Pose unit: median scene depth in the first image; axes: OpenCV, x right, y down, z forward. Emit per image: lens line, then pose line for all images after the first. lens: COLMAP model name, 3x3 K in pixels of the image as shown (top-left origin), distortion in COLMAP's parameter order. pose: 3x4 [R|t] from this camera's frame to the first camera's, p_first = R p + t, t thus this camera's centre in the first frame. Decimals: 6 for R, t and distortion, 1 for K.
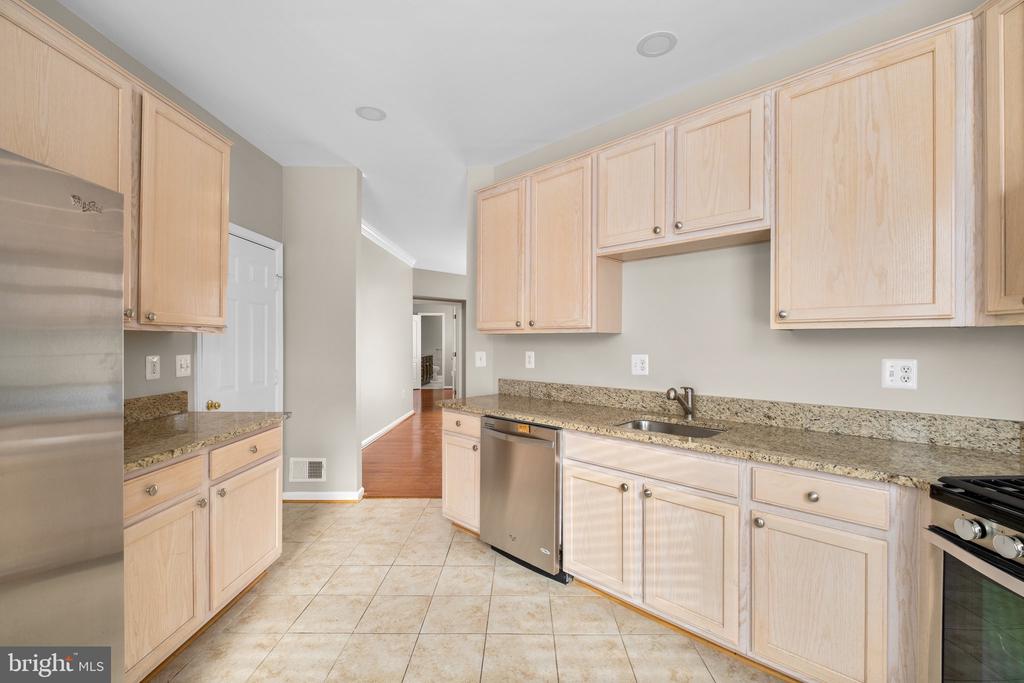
lens RADIAL K [[445.1, 0, 512.9], [0, 445.1, 344.5], [0, 0, 1]] dist [-0.000074, 0.000130]
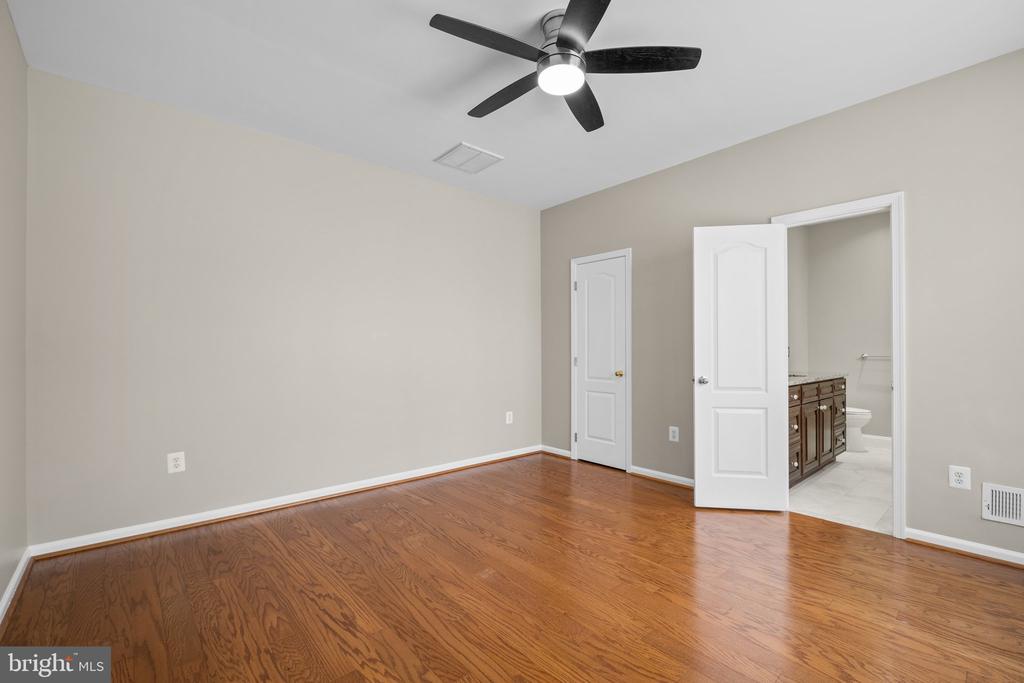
lens RADIAL K [[445.1, 0, 513.0], [0, 445.1, 346.6], [0, 0, 1]] dist [-0.000074, 0.000130]
pose [[0.676503, -0.002983, -0.736434, -0.116099], [0.001608, 0.999995, -0.002574, 0.004748], [0.736438, 0.000557, 0.676505, 0.664219]]
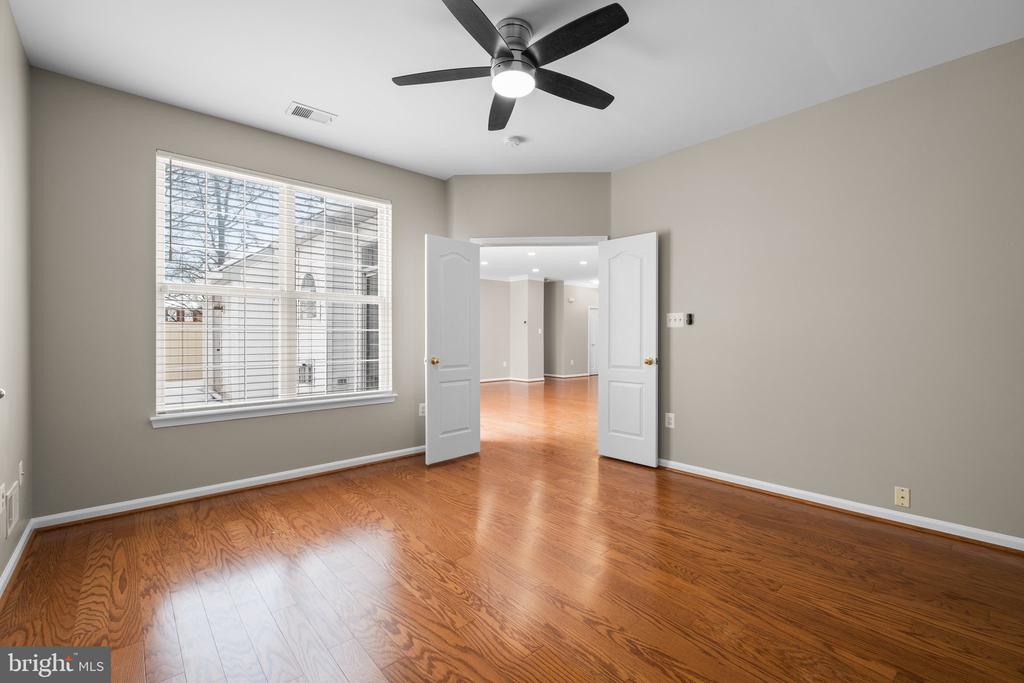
lens RADIAL K [[445.1, 0, 512.2], [0, 445.1, 339.8], [0, 0, 1]] dist [-0.000074, 0.000130]
pose [[-0.678735, -0.000586, 0.734383, -0.358498], [0.001923, 0.999995, 0.002575, 0.006848], [-0.734381, 0.003160, -0.678730, 0.913345]]
